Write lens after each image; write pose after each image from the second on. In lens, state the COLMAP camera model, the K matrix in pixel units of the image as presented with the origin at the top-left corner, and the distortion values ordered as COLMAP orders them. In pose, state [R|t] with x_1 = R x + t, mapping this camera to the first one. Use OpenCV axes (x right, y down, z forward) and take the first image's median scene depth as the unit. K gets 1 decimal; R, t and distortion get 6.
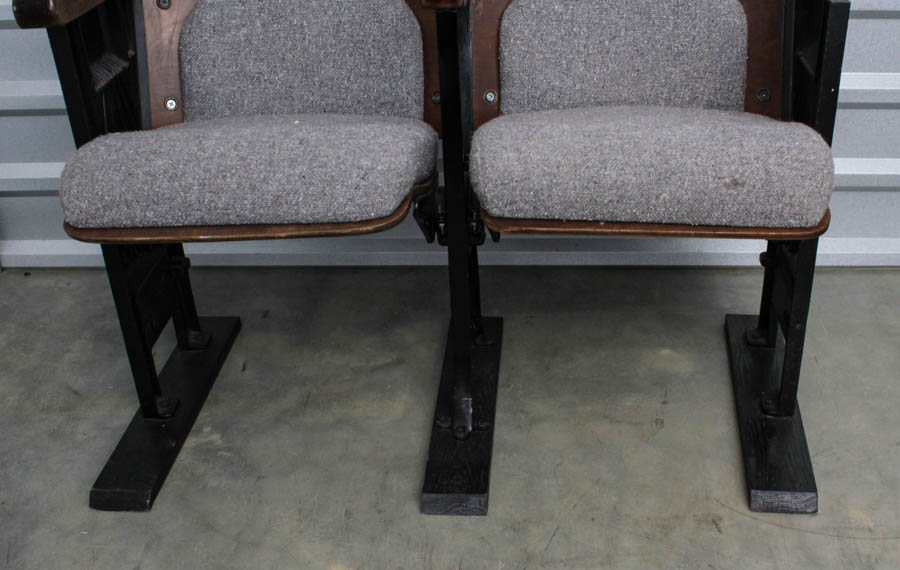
lens RADIAL K [[1013.0, 0, 514.8], [0, 1013.0, 317.4], [0, 0, 1]] dist [-0.124673, 0.079881]
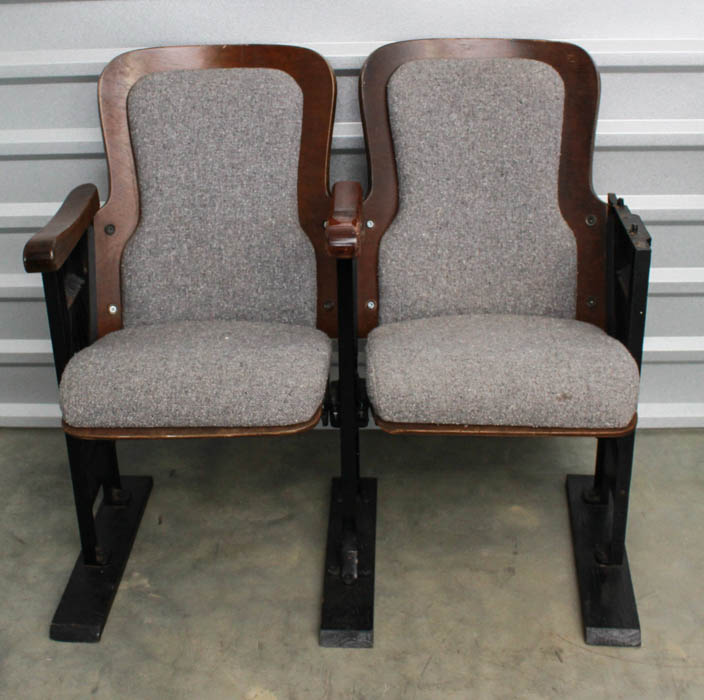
lens RADIAL K [[1117.8, 0, 297.4], [0, 1117.8, 269.2], [0, 0, 1]] dist [-0.170611, 0.152661]
pose [[0.998961, -0.004681, -0.045330, -0.053385], [-0.001836, 0.989767, -0.142683, -0.067719], [0.045534, 0.142618, 0.988730, -0.380313]]
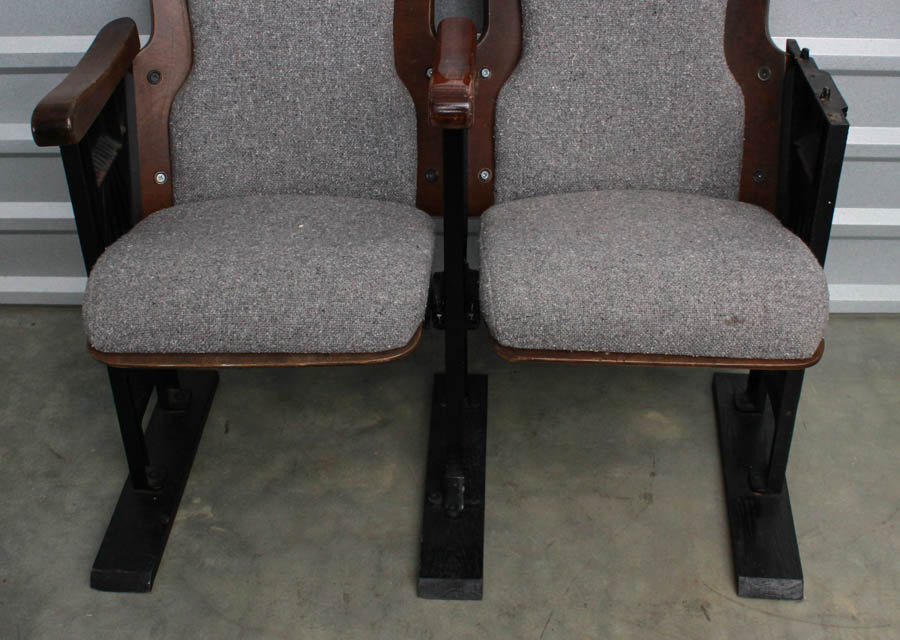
lens RADIAL K [[1174.2, 0, 446.3], [0, 1174.2, 276.0], [0, 0, 1]] dist [-0.155962, 0.134460]
pose [[0.999966, 0.007625, -0.003066, -0.059156], [-0.007508, 0.999297, 0.036721, -0.165665], [0.003344, -0.036696, 0.999321, -0.159754]]
